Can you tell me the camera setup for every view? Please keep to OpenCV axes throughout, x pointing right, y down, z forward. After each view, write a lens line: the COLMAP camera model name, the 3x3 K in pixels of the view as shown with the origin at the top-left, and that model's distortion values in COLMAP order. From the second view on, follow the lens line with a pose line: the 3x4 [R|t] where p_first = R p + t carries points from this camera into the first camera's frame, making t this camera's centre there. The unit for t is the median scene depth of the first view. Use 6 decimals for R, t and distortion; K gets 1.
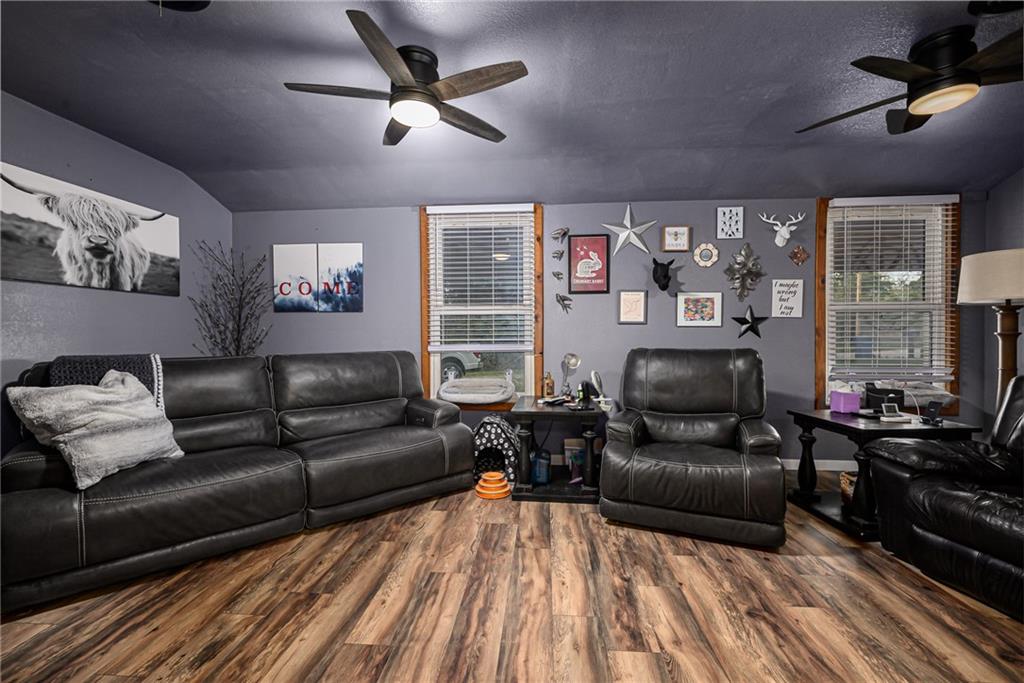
lens RADIAL K [[444.0, 0, 512.0], [0, 444.0, 341.5], [0, 0, 1]] dist [0.002532, 0.000143]
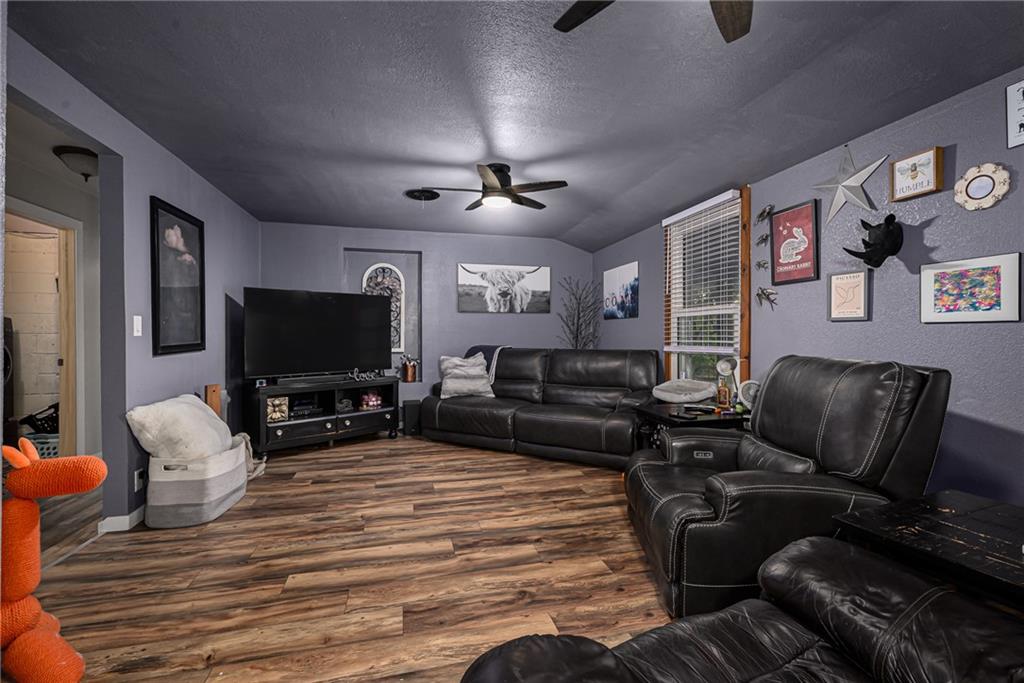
lens RADIAL K [[444.0, 0, 512.0], [0, 444.0, 341.5], [0, 0, 1]] dist [0.002532, 0.000143]
pose [[0.315730, 0.014639, -0.948736, 0.995934], [-0.015436, 0.999828, 0.010290, -0.010092], [0.948724, 0.011396, 0.315901, 0.397956]]
